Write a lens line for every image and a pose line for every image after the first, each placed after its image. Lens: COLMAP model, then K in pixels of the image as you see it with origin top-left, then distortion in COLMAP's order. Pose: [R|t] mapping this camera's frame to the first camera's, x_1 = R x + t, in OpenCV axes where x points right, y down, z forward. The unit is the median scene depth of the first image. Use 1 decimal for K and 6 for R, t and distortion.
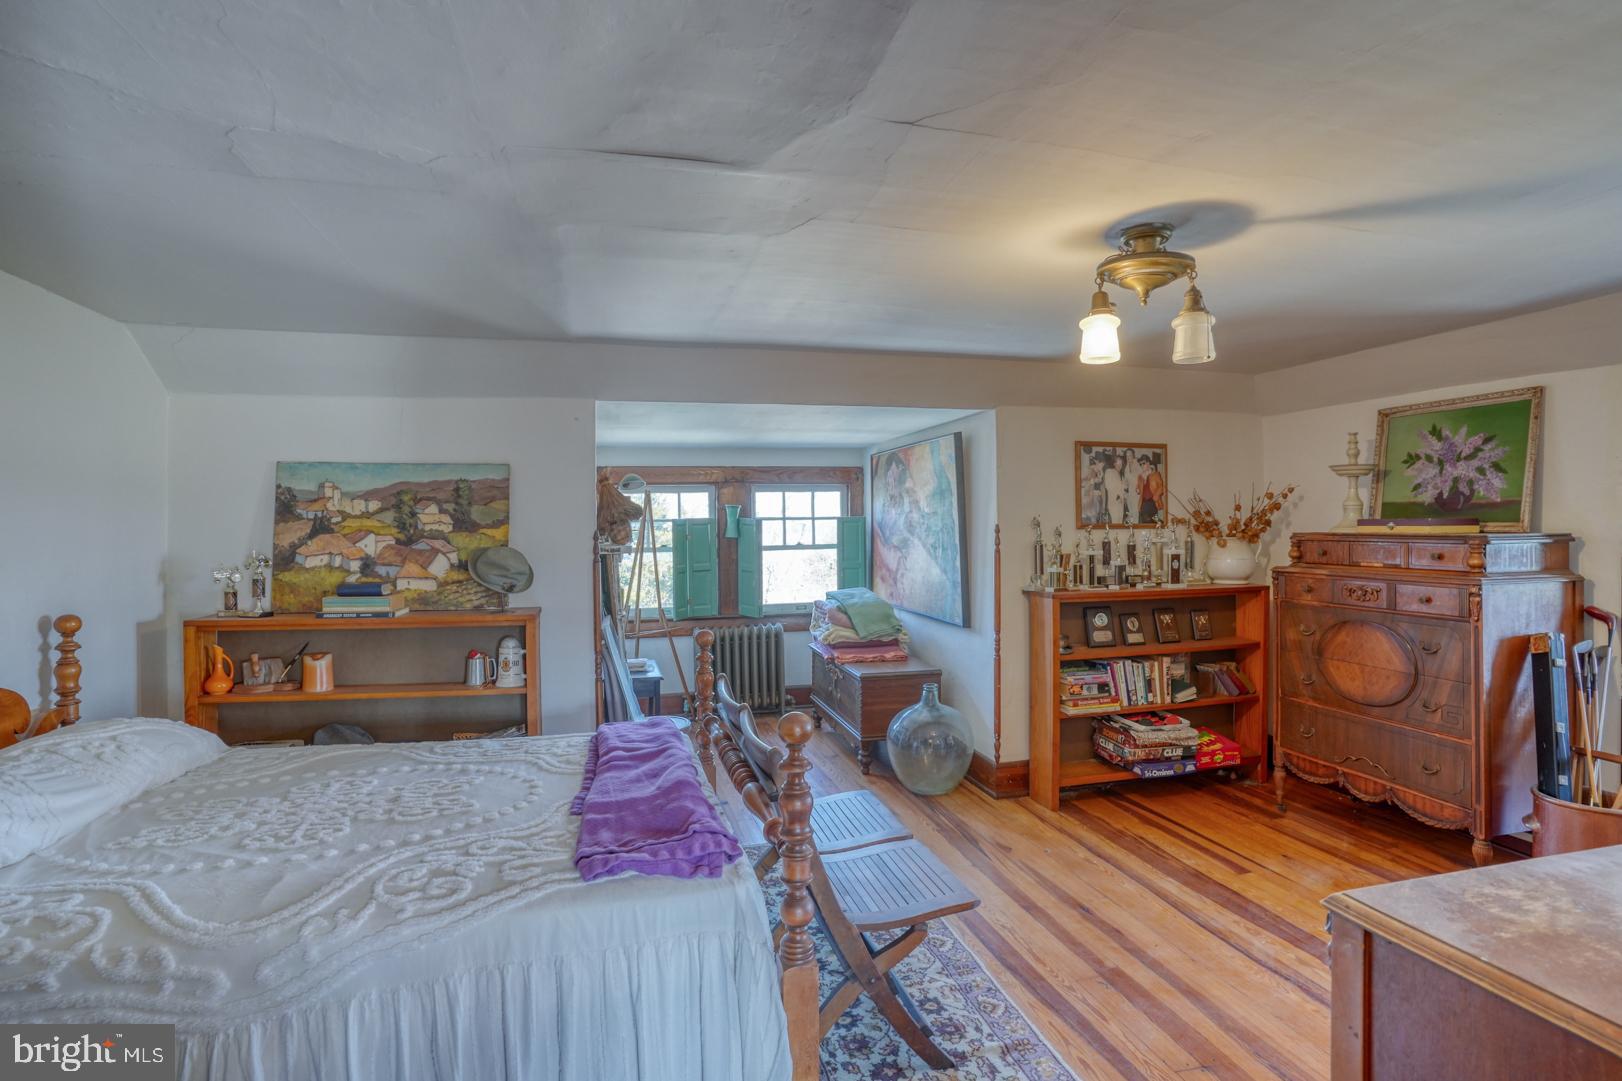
lens RADIAL K [[792.1, 0, 802.4], [0, 792.1, 534.8], [0, 0, 1]] dist [-0.074925, 0.034460]
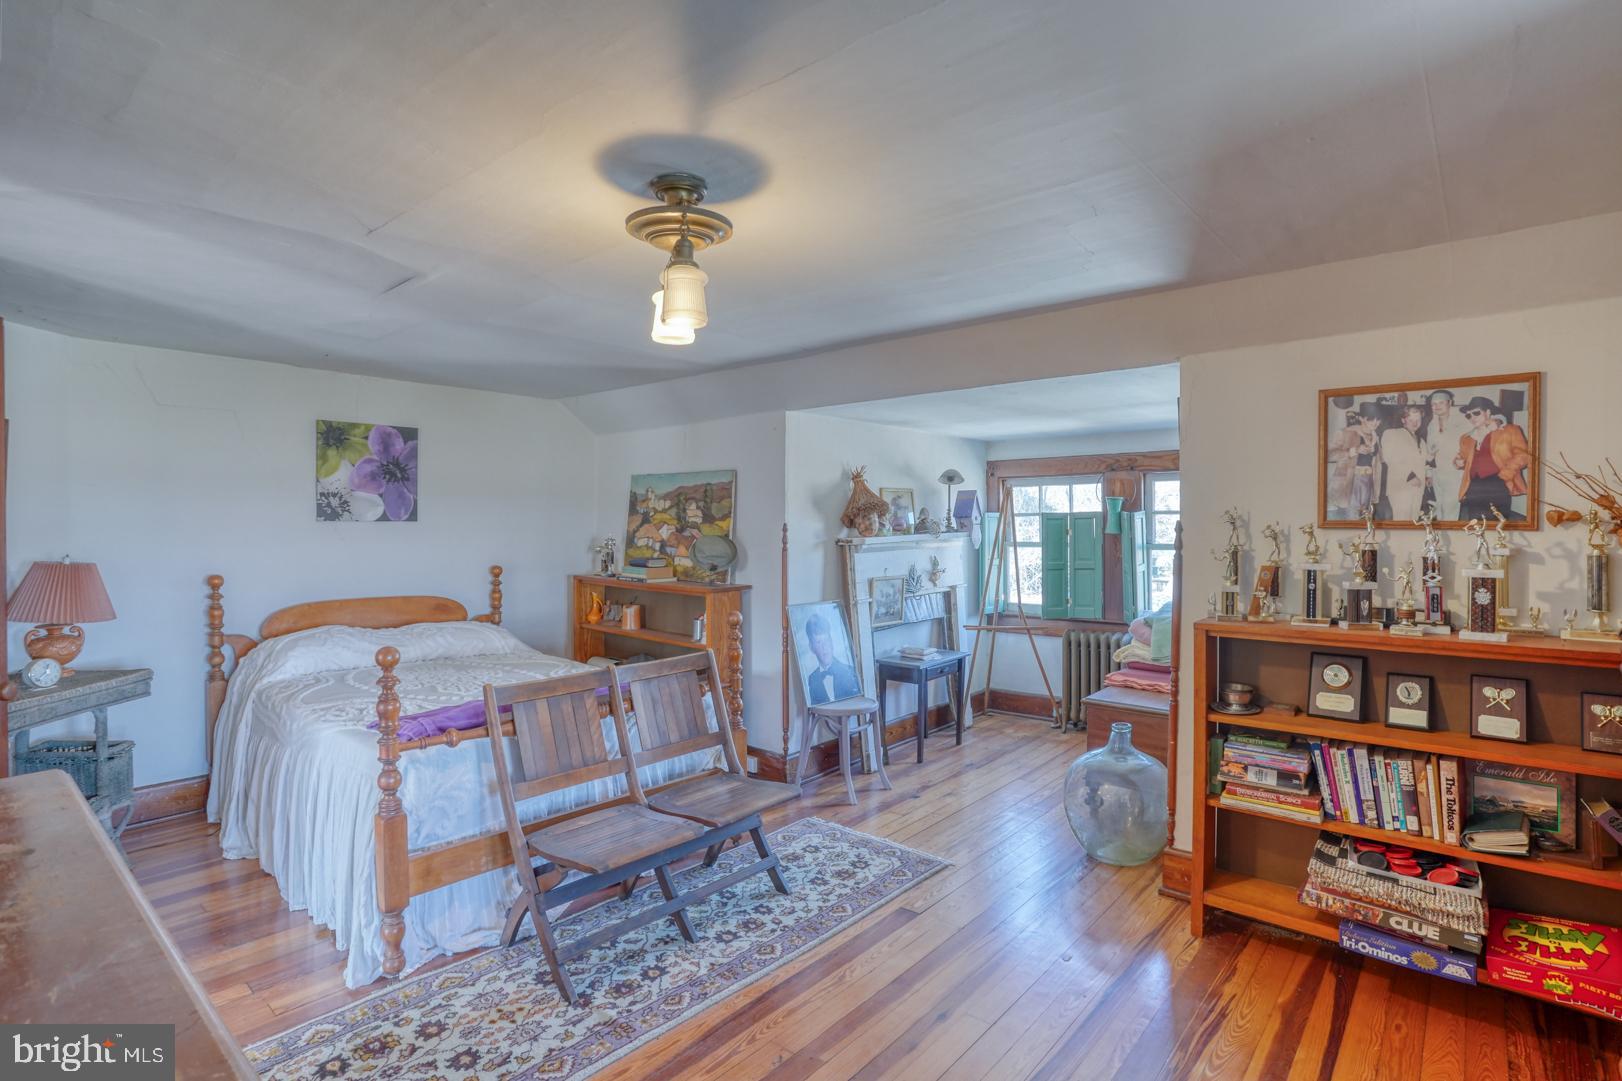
lens RADIAL K [[792.1, 0, 802.4], [0, 792.1, 534.8], [0, 0, 1]] dist [-0.074925, 0.034460]
pose [[0.581624, 0.021367, -0.813177, 0.630877], [-0.013936, 0.999770, 0.016302, -0.006938], [0.813339, 0.001851, 0.581788, 0.303188]]
